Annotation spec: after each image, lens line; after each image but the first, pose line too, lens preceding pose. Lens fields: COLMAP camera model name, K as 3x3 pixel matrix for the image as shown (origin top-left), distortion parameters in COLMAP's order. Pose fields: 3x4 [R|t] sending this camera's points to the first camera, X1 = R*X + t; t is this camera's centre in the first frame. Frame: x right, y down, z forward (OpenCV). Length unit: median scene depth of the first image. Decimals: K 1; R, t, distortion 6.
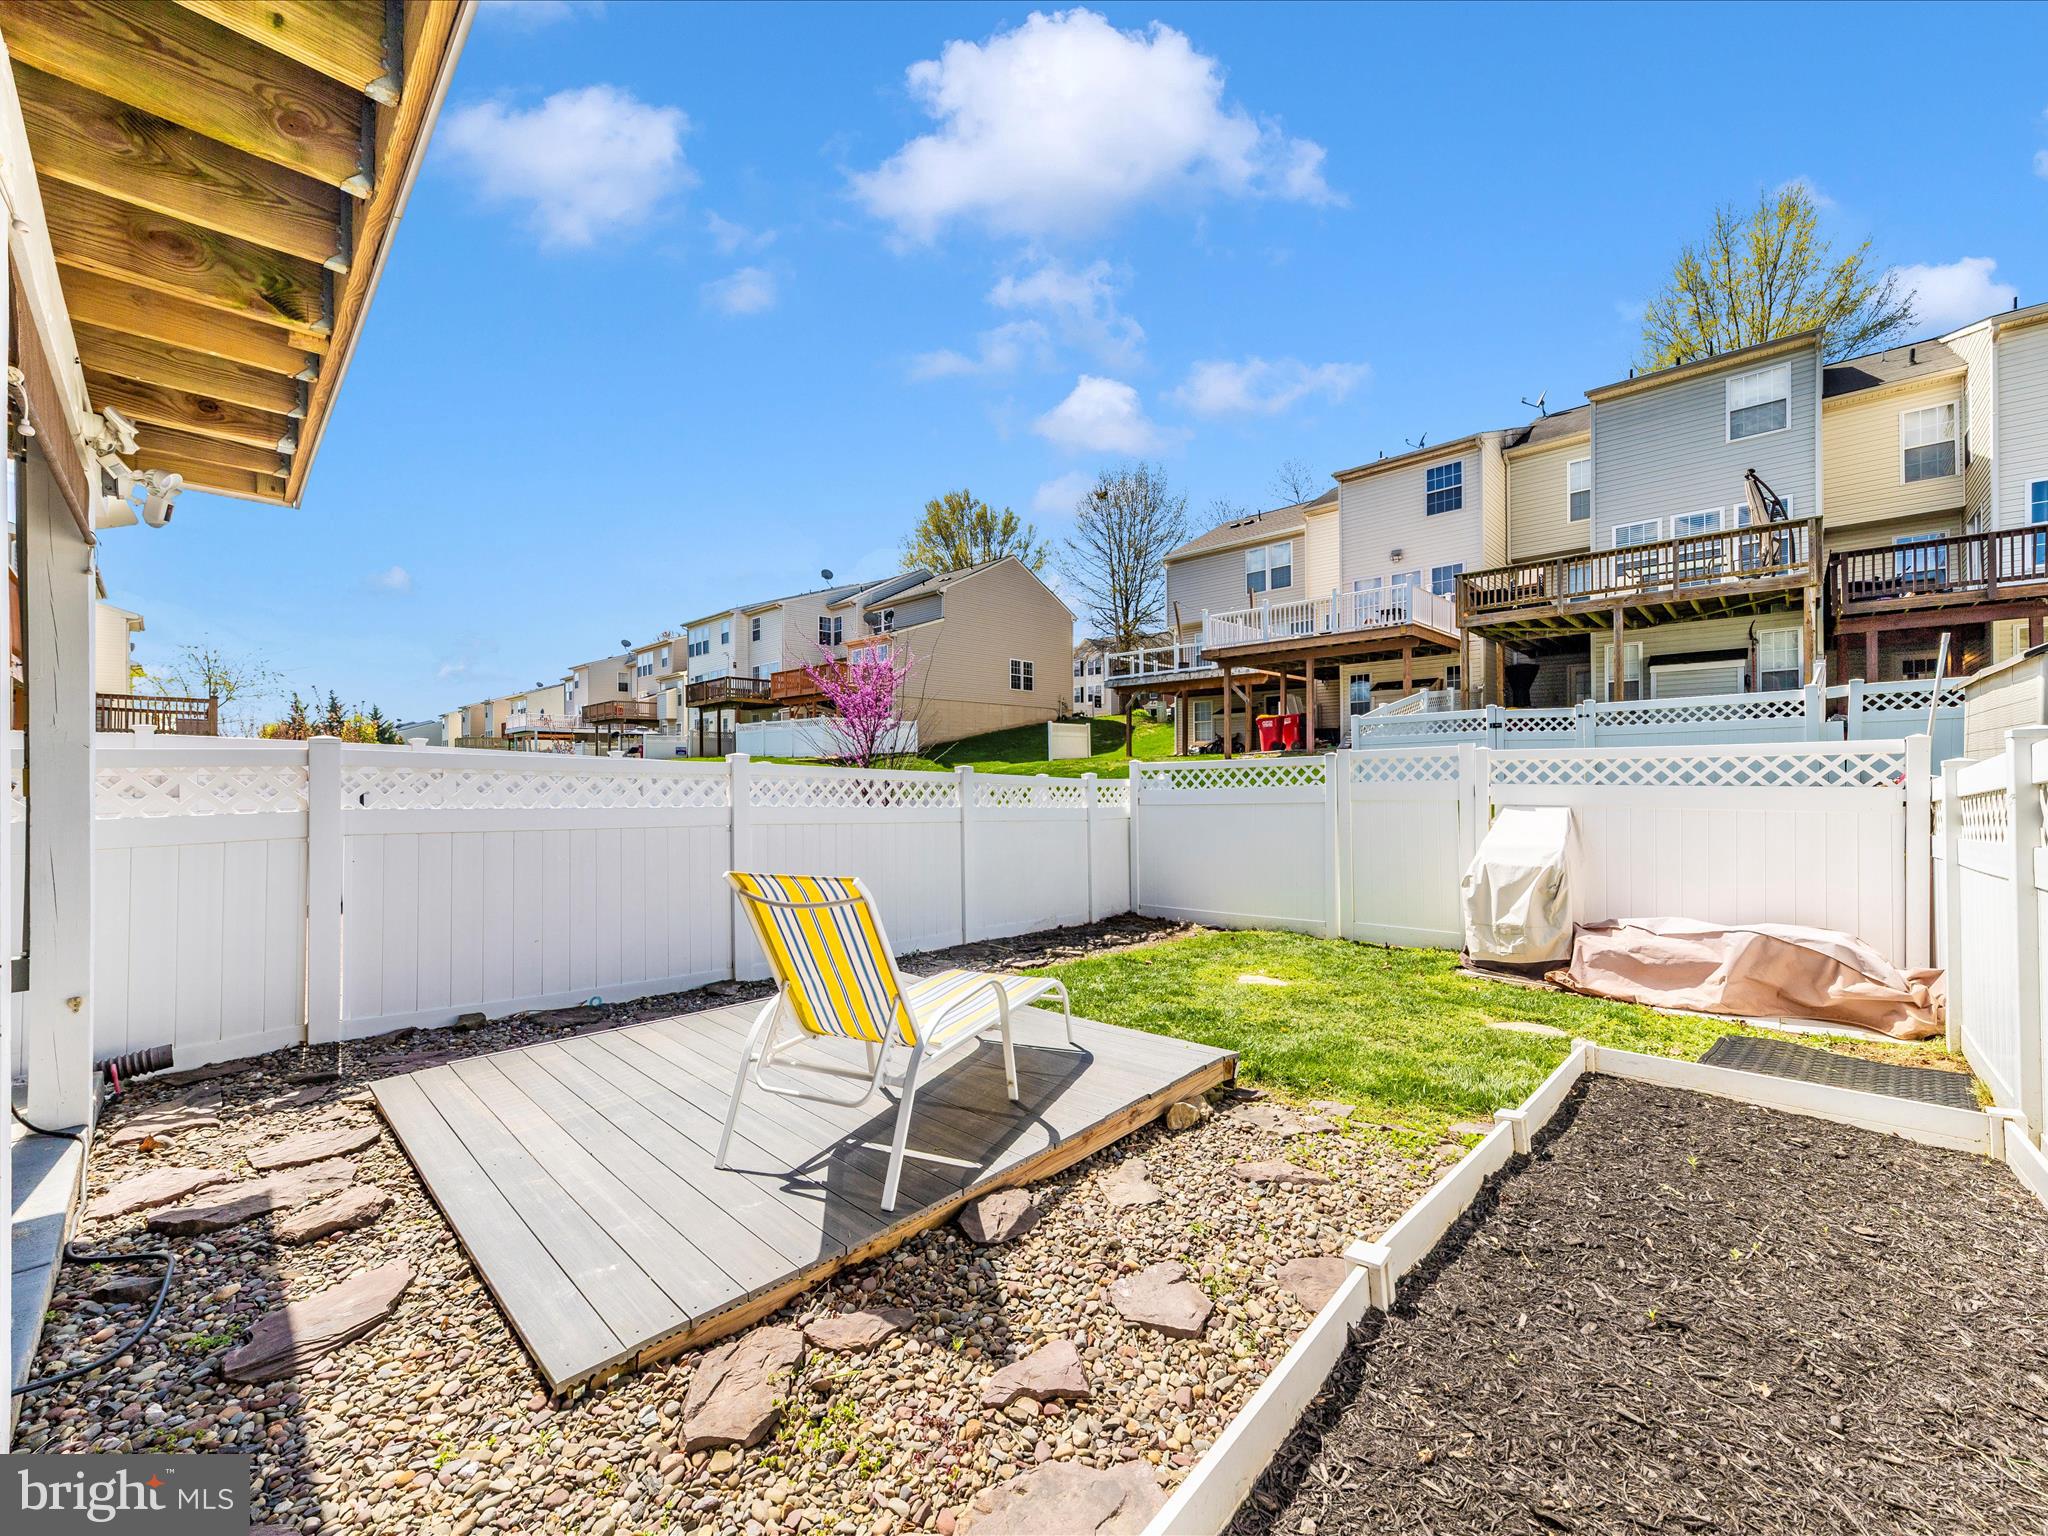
lens RADIAL K [[802.0, 0, 1030.8], [0, 802.0, 768.9], [0, 0, 1]] dist [0.035688, -0.011033]
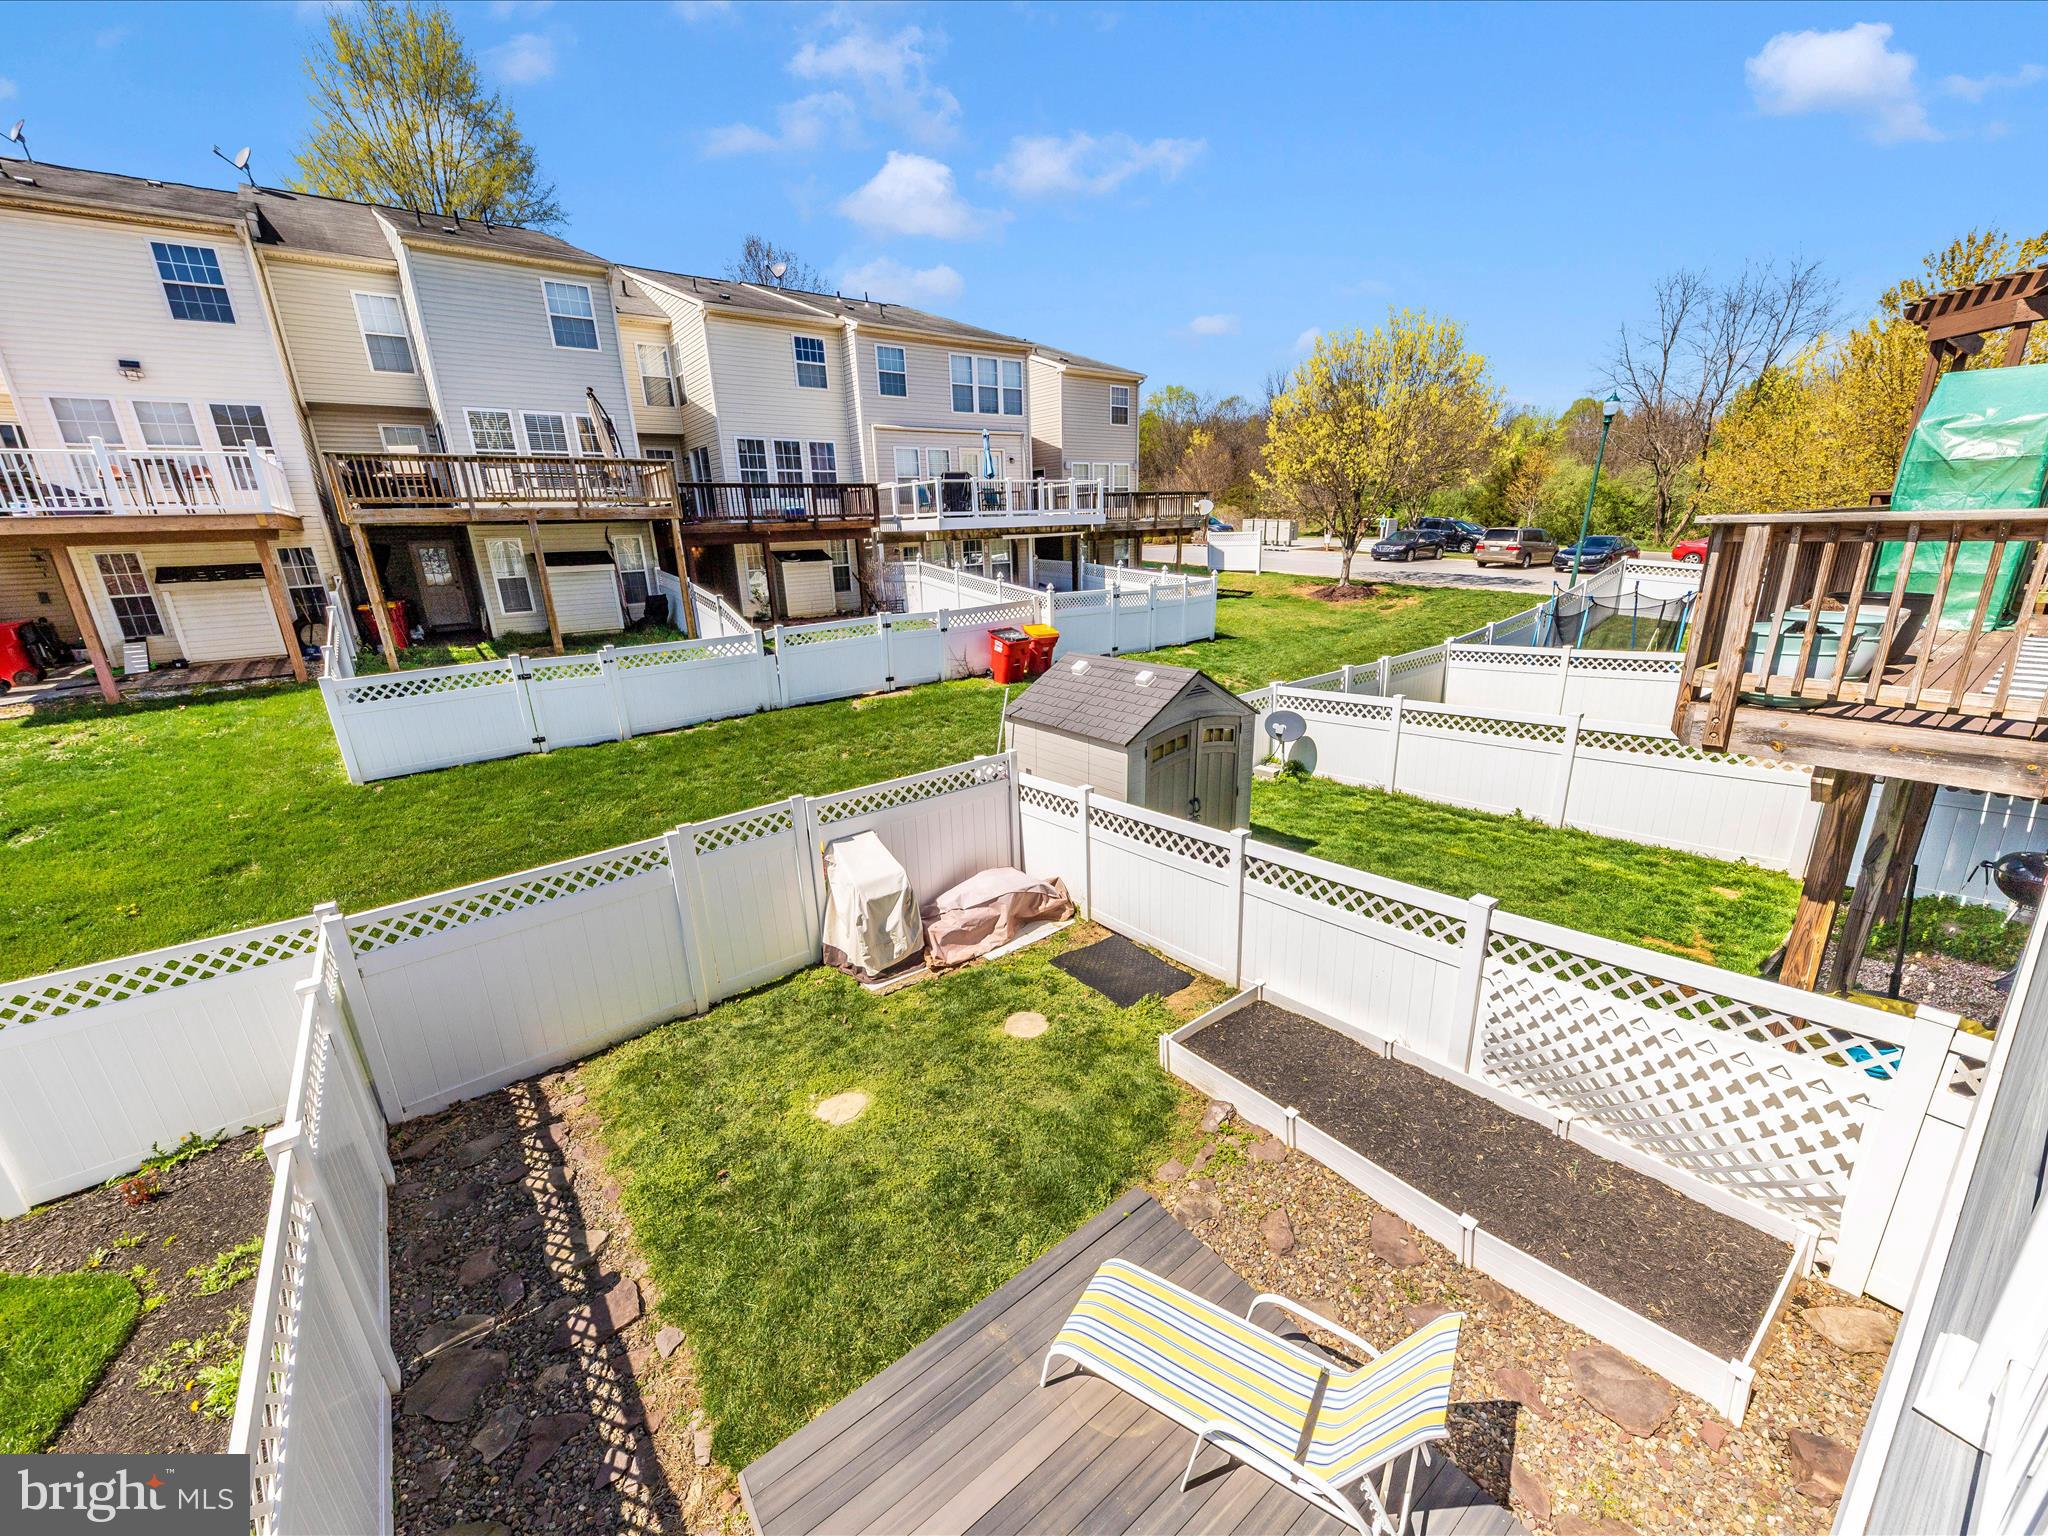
lens RADIAL K [[802.0, 0, 1030.8], [0, 802.0, 768.9], [0, 0, 1]] dist [0.035688, -0.011033]
pose [[0.176372, -0.280843, 0.943409, -0.120263], [0.028904, 0.959498, 0.280229, -0.100052], [-0.983899, -0.022156, 0.177347, 0.129293]]
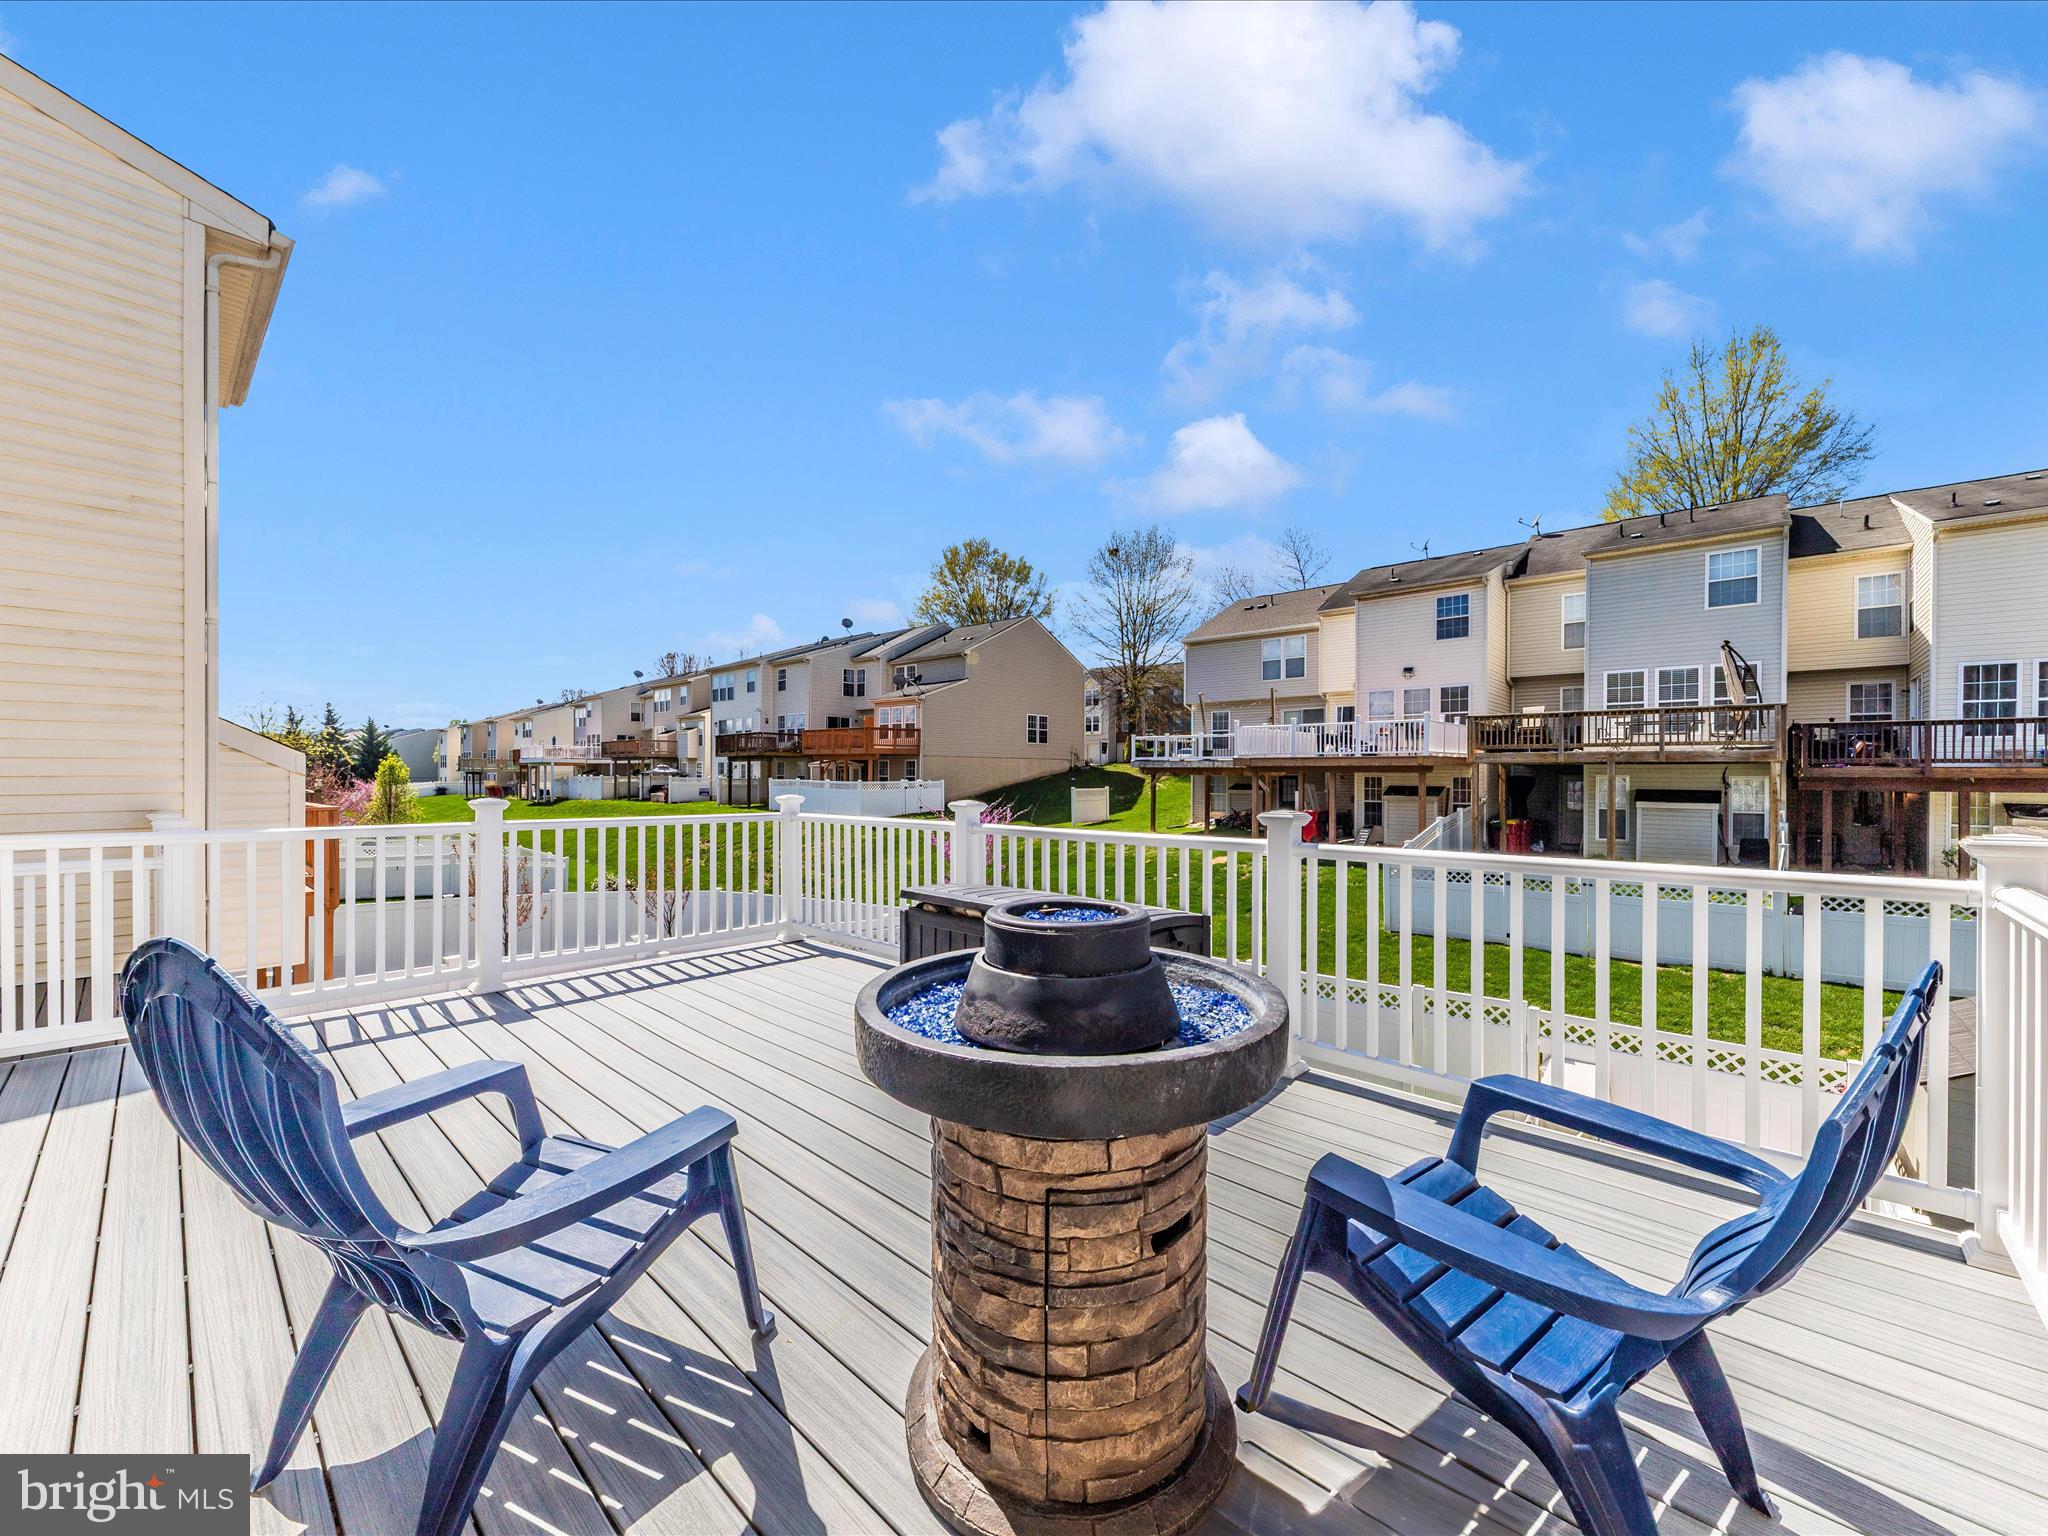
lens RADIAL K [[802.0, 0, 1030.8], [0, 802.0, 768.9], [0, 0, 1]] dist [0.035688, -0.011033]
pose [[0.999562, 0.014345, 0.025893, -0.074554], [-0.014400, 0.999894, 0.001933, -0.106999], [-0.025863, -0.002305, 0.999663, -0.073302]]
